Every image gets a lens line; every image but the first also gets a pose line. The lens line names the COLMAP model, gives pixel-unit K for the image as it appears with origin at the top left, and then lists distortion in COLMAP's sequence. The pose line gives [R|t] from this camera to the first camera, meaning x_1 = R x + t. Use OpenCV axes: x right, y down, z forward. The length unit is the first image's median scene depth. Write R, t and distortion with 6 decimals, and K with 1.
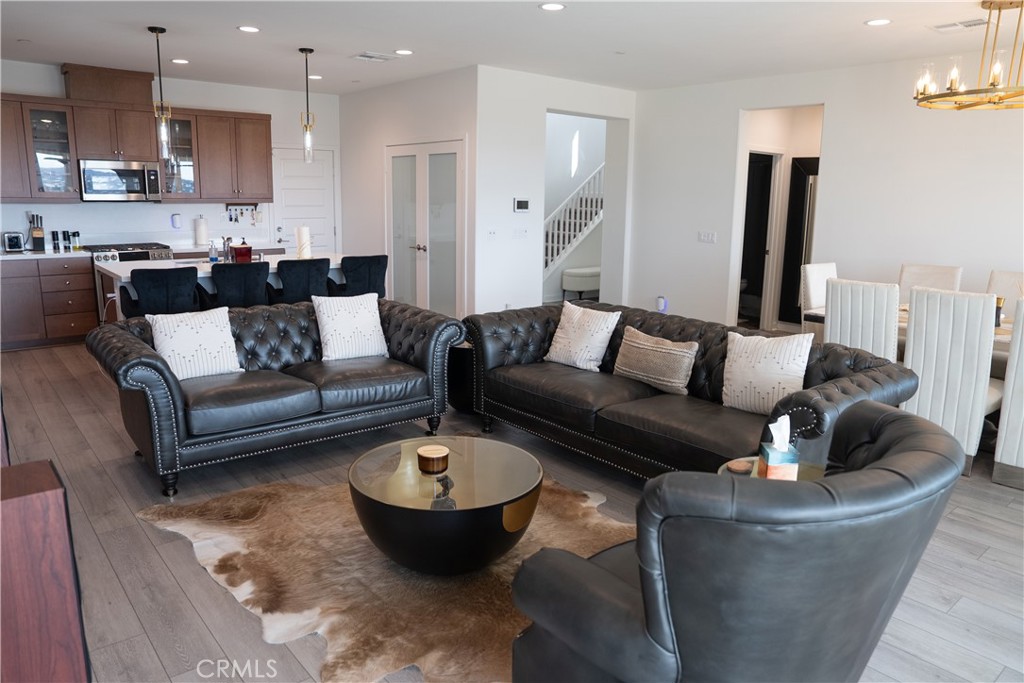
lens RADIAL K [[709.9, 0, 512.0], [0, 709.9, 341.5], [0, 0, 1]] dist [-0.120399, 0.095010]
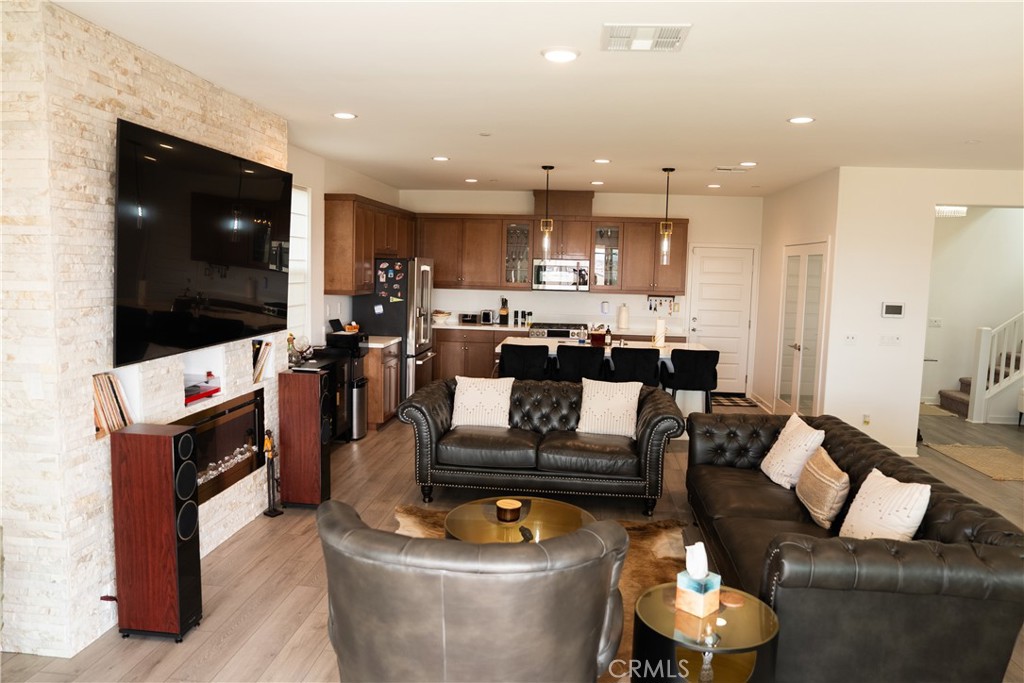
lens RADIAL K [[706.1, 0, 512.0], [0, 706.1, 341.5], [0, 0, 1]] dist [-0.095498, 0.059555]
pose [[0.697800, 0.074952, -0.712360, 0.374797], [-0.157703, 0.986183, -0.050716, -0.034529], [0.698716, 0.147731, 0.699979, 0.035823]]
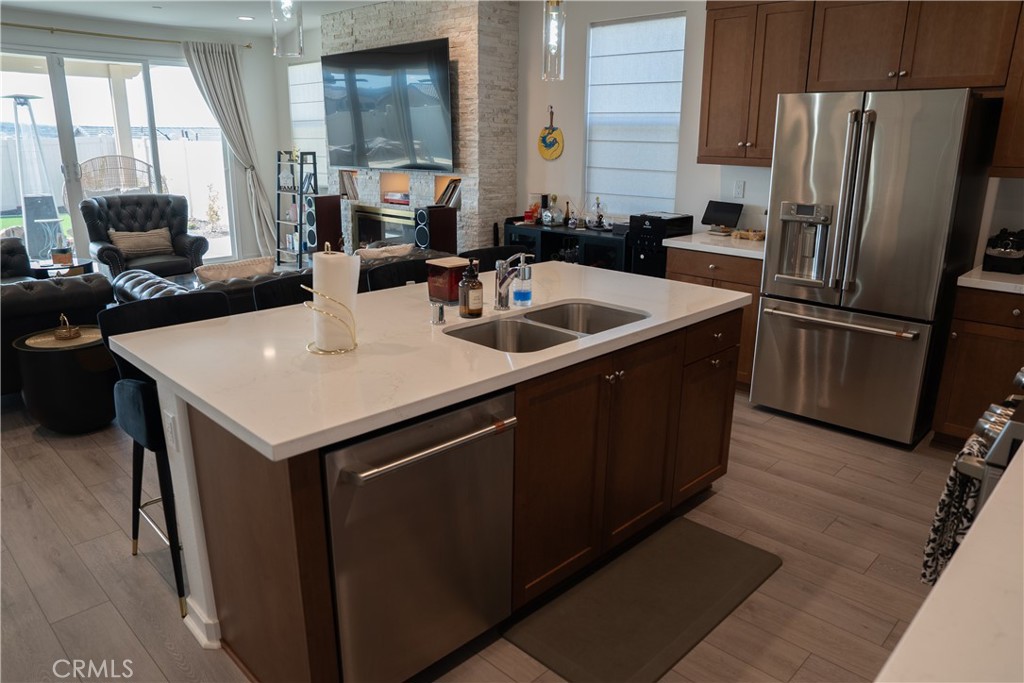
lens RADIAL K [[709.9, 0, 512.0], [0, 709.9, 341.5], [0, 0, 1]] dist [-0.120399, 0.095010]
pose [[-0.994747, -0.002323, -0.102342, -0.372436], [-0.049791, 0.884496, 0.463883, -0.300041], [0.089444, 0.466542, -0.879965, 1.404636]]
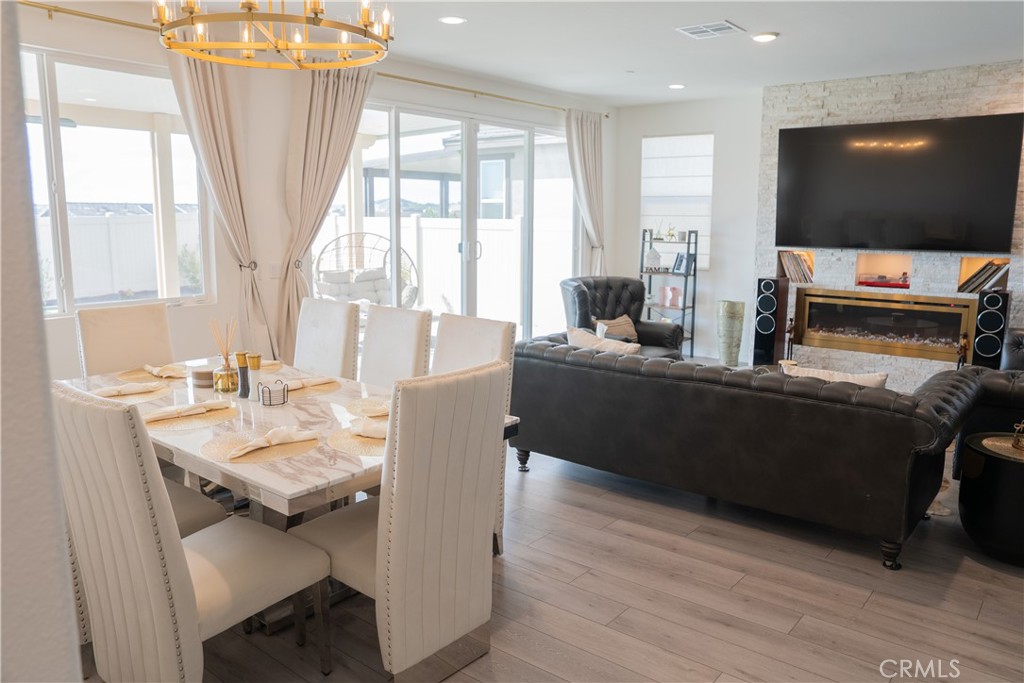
lens RADIAL K [[746.5, 0, 512.0], [0, 746.5, 341.5], [0, 0, 1]] dist [-0.095728, 0.088960]
pose [[-0.983827, 0.006954, -0.178985, 0.426318], [-0.058191, 0.932637, 0.356092, -0.243715], [0.169404, 0.360748, -0.917149, 1.230225]]
